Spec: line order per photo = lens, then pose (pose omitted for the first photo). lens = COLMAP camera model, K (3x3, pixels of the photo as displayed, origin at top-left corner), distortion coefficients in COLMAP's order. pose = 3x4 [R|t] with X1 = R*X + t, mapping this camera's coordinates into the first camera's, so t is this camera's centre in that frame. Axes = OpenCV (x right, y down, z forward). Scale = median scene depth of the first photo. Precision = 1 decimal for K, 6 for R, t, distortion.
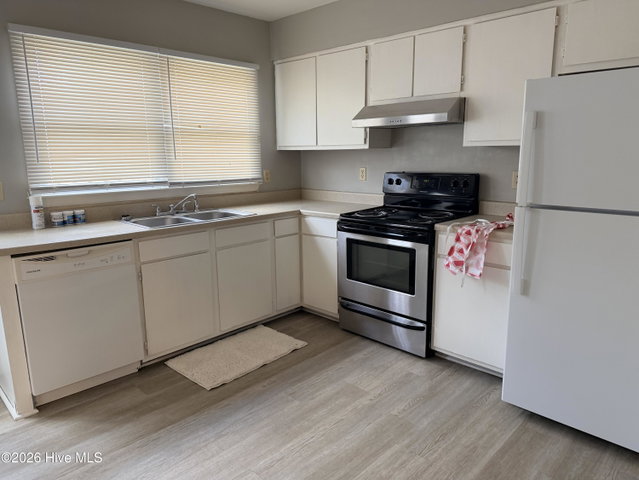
lens RADIAL K [[435.7, 0, 319.5], [0, 435.7, 240.0], [0, 0, 1]] dist [0.099267, -0.130105]
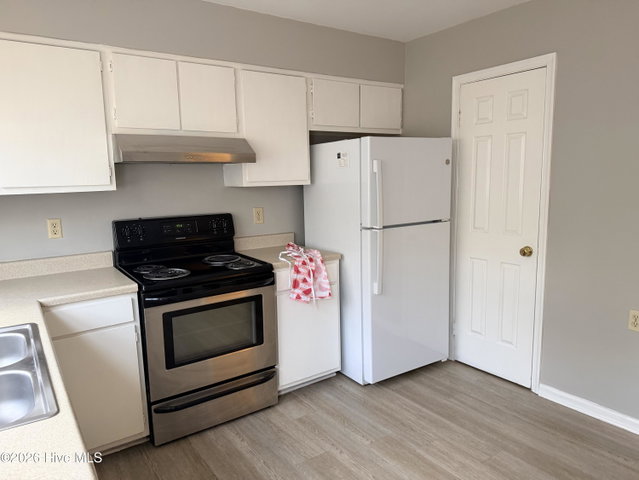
lens RADIAL K [[437.1, 0, 319.5], [0, 437.1, 240.0], [0, 0, 1]] dist [0.002519, -0.006195]
pose [[0.217583, -0.131777, 0.967105, -0.662852], [0.218959, 0.972180, 0.083206, -0.146930], [-0.951165, 0.193653, 0.240384, 0.668230]]
